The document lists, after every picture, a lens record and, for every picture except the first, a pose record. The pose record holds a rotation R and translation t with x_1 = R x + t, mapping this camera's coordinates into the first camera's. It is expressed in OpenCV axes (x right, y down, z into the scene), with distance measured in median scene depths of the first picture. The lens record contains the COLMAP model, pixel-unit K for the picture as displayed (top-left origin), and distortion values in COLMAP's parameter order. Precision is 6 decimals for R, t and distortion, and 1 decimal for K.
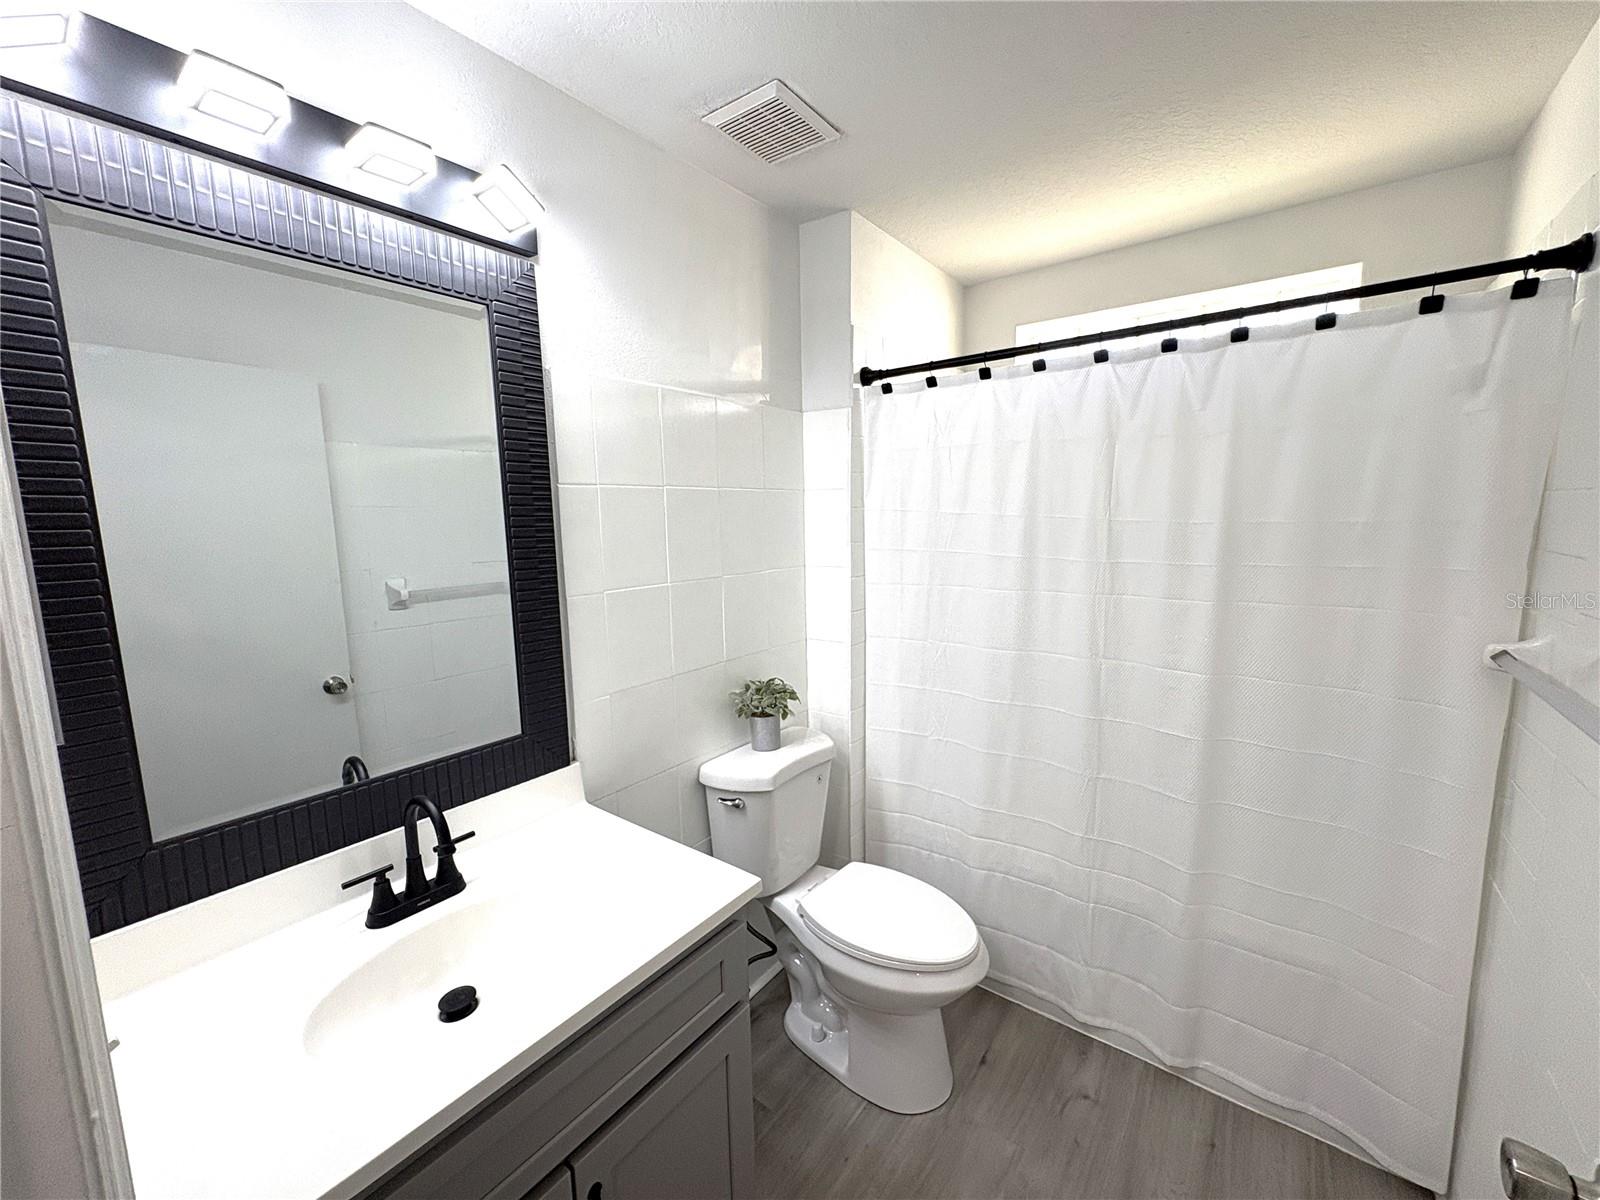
lens RADIAL K [[635.6, 0, 801.9], [0, 635.6, 598.9], [0, 0, 1]] dist [0.000323, 0.000034]
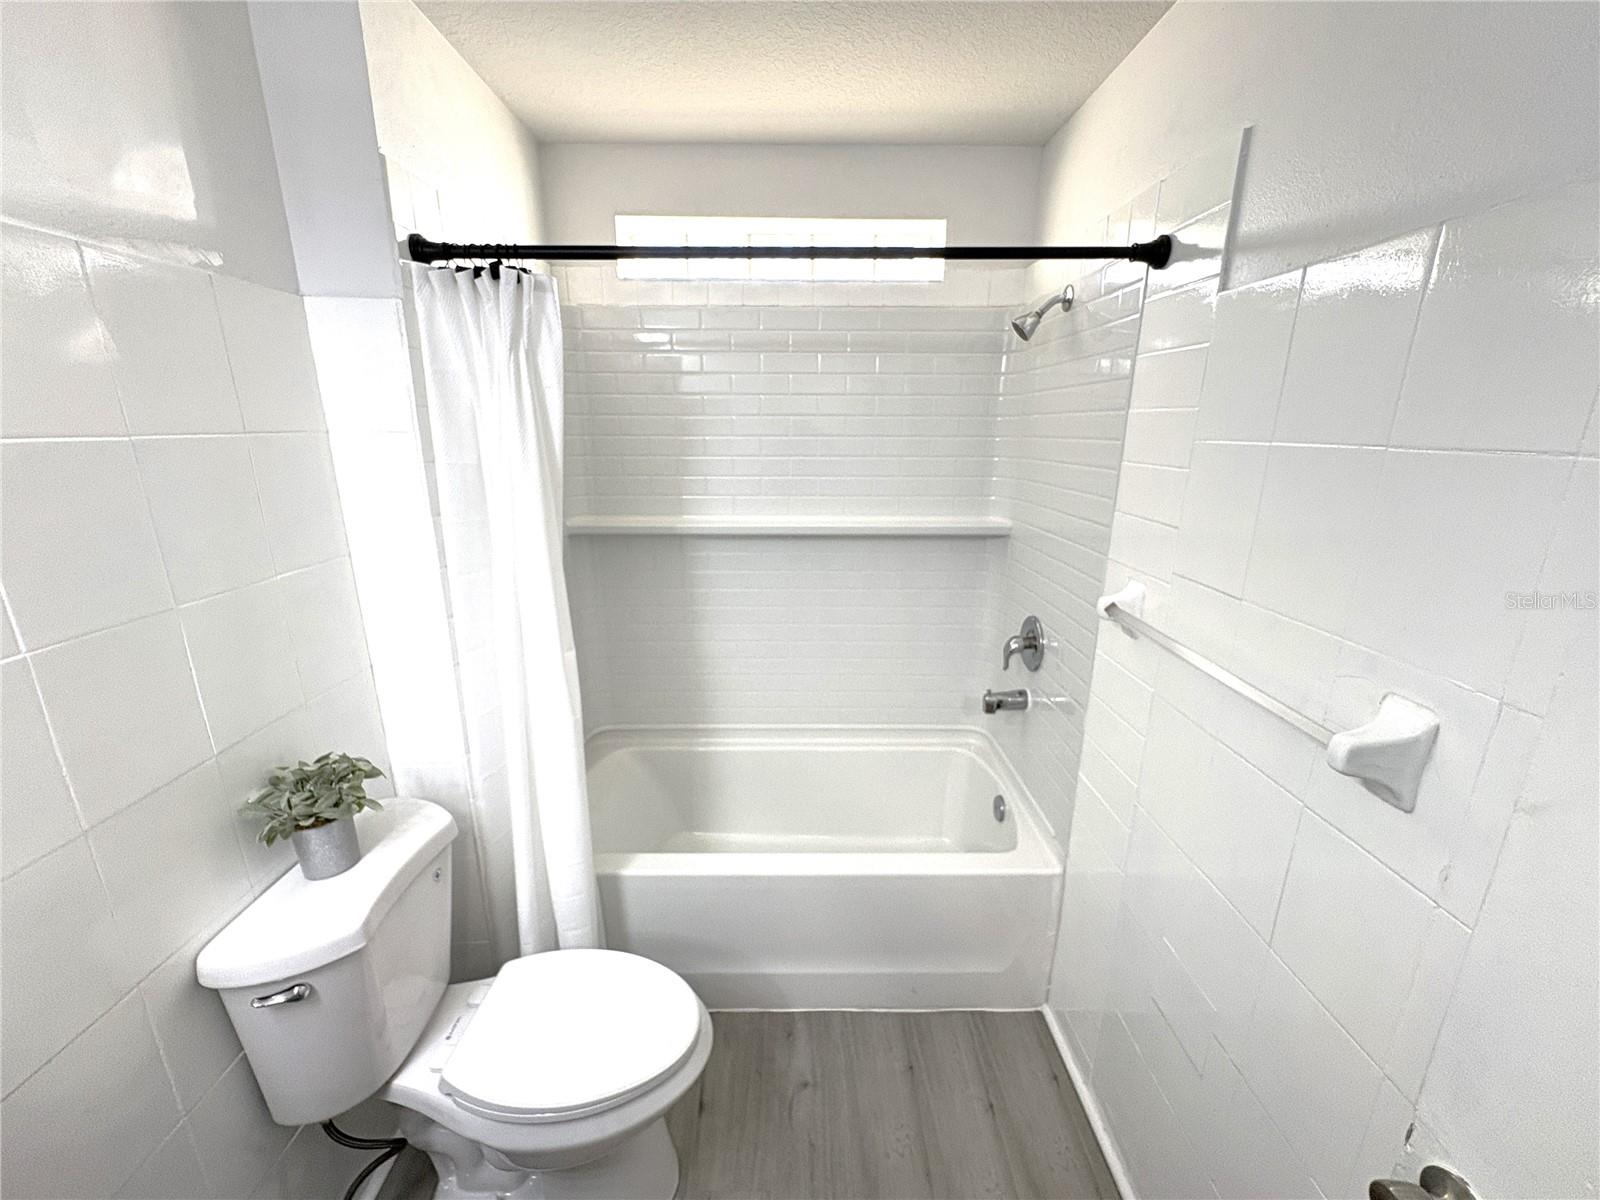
lens RADIAL K [[635.6, 0, 796.2], [0, 635.6, 602.5], [0, 0, 1]] dist [0.000323, 0.000034]
pose [[0.787002, -0.144980, 0.599674, -0.035729], [0.065439, 0.986130, 0.152530, -0.082581], [-0.613470, -0.080799, 0.785574, 0.263528]]
